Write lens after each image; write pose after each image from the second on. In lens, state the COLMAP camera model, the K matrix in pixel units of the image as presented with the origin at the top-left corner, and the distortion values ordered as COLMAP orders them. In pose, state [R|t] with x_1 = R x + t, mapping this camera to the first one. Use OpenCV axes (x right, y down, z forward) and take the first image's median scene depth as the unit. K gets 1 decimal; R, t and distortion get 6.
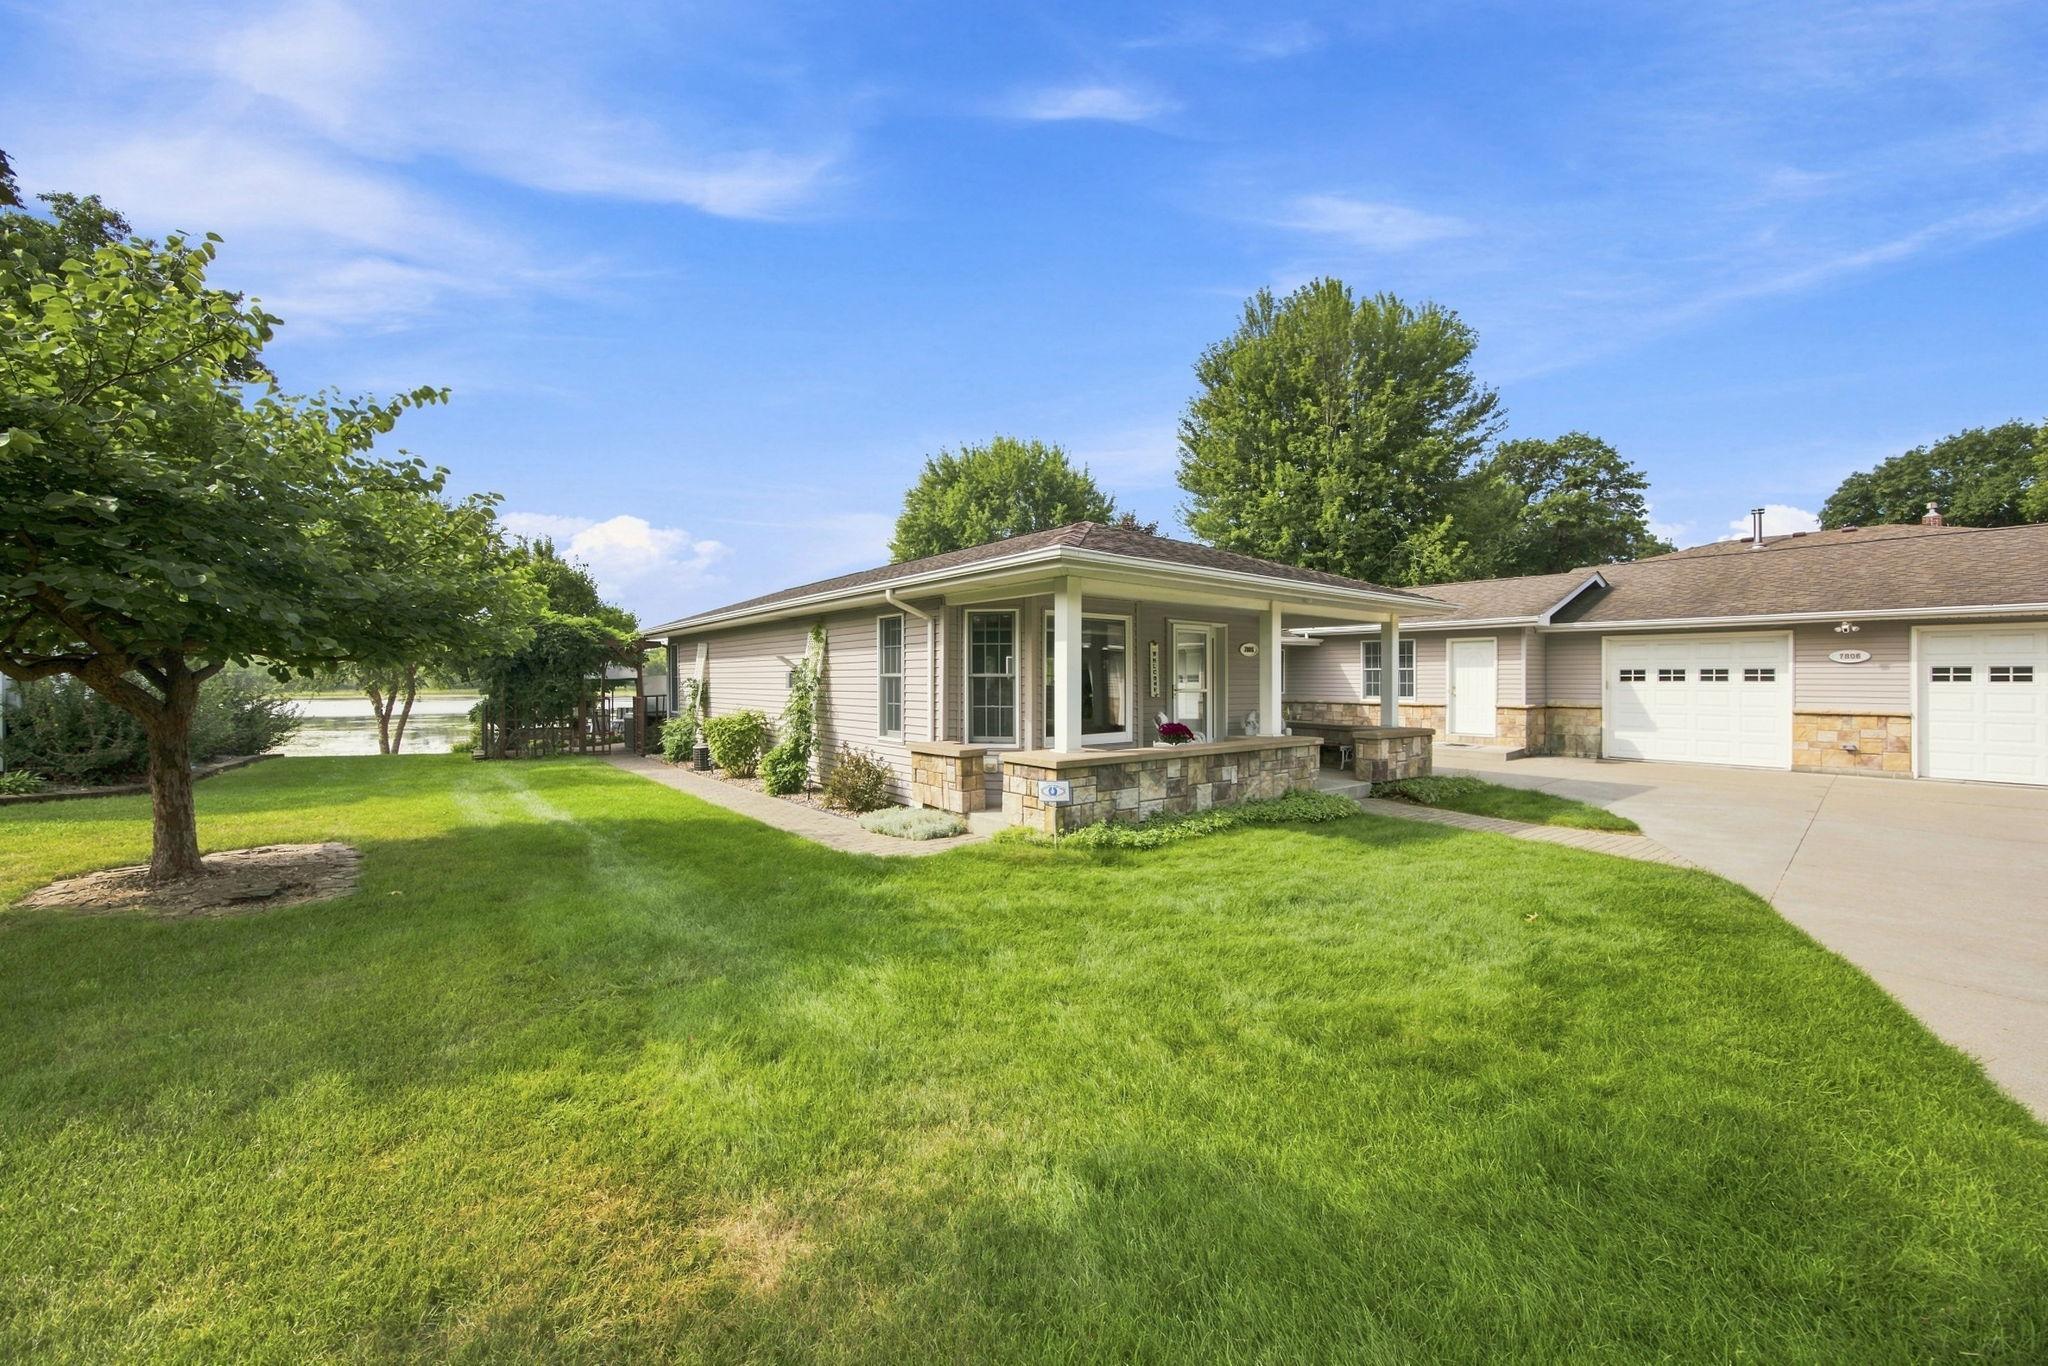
lens RADIAL K [[782.4, 0, 1032.8], [0, 782.4, 675.4], [0, 0, 1]] dist [-0.019519, 0.005306]
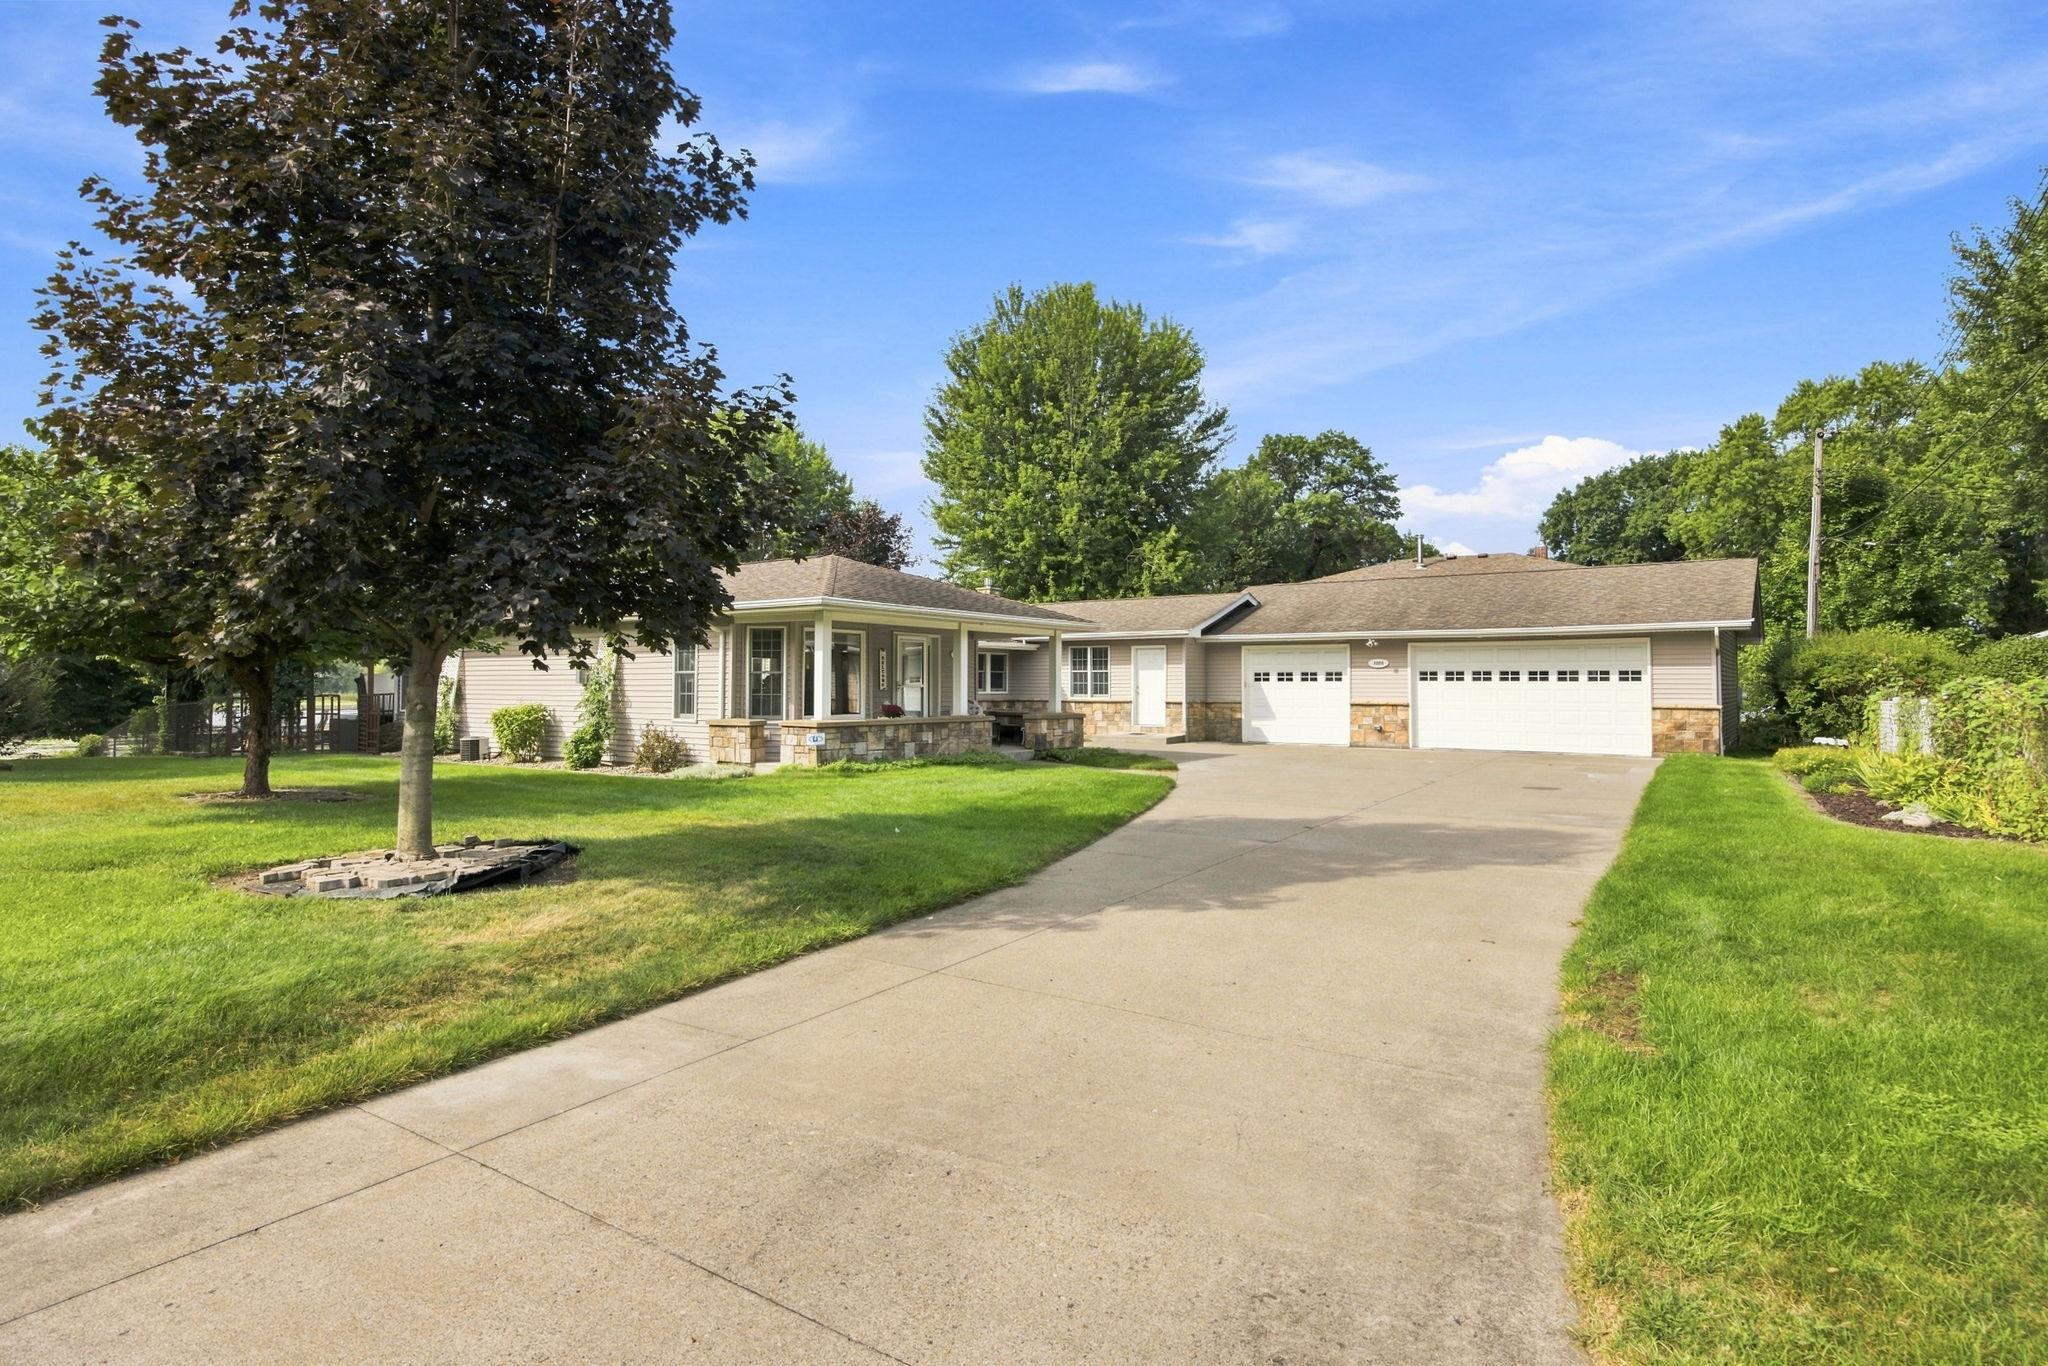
lens RADIAL K [[1032.0, 0, 1016.5], [0, 1032.0, 646.8], [0, 0, 1]] dist [-0.010067, 0.000641]
pose [[0.966550, 0.011796, 0.256206, -0.052924], [-0.003445, 0.999449, -0.033022, 0.007598], [-0.256454, 0.031035, 0.966058, -0.528668]]
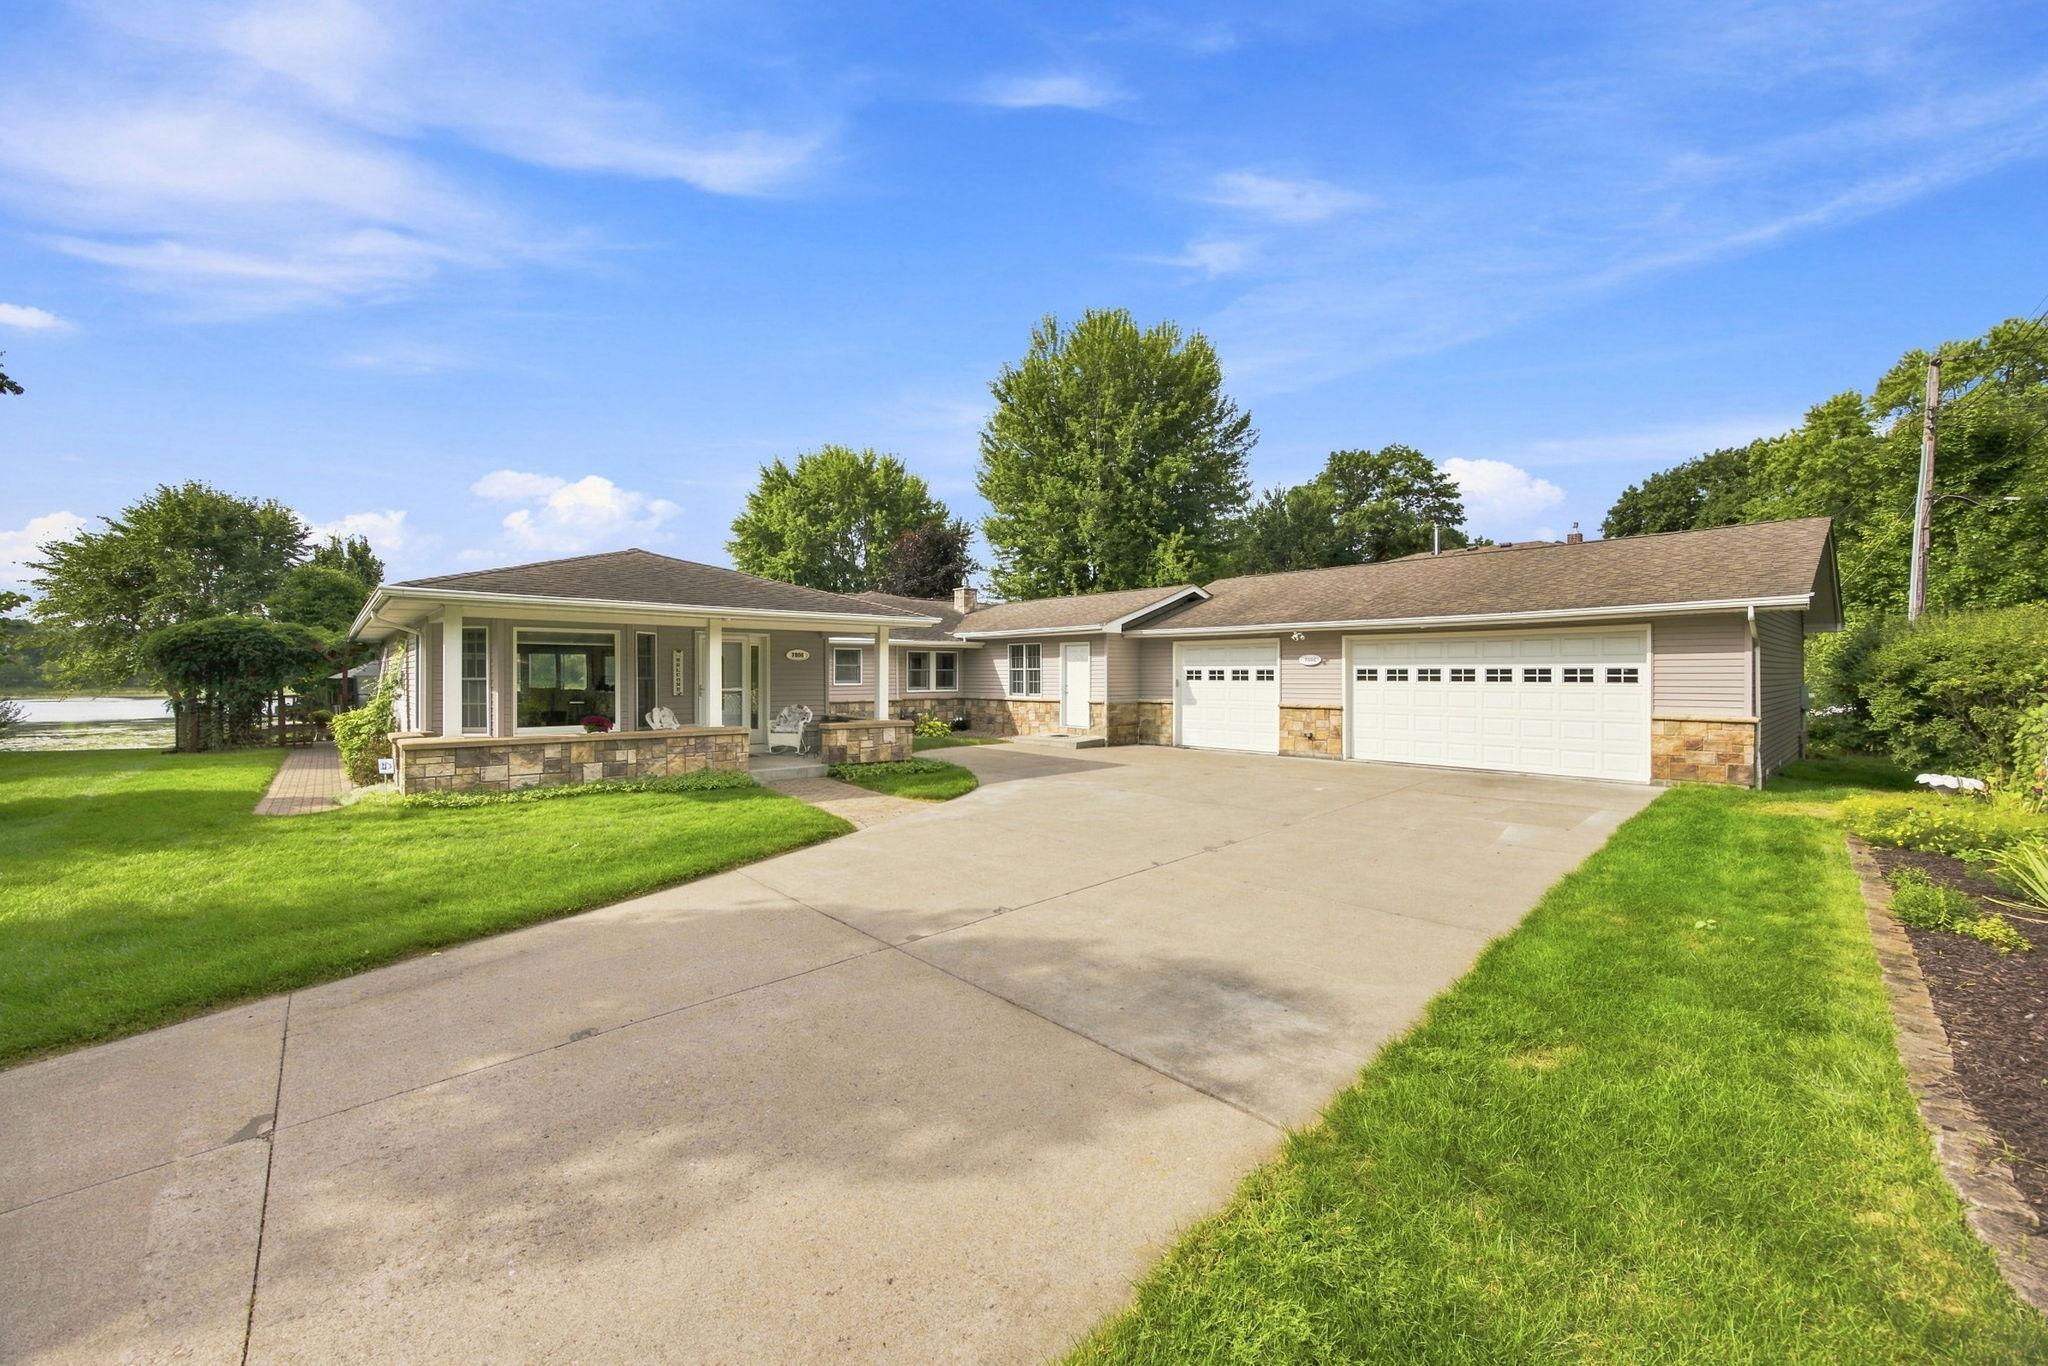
lens RADIAL K [[782.4, 0, 1014.7], [0, 782.4, 676.3], [0, 0, 1]] dist [-0.019519, 0.005306]
pose [[0.998380, -0.001746, 0.056878, 0.423211], [0.001385, 0.999979, 0.006388, -0.006127], [-0.056887, -0.006299, 0.998361, -0.162571]]
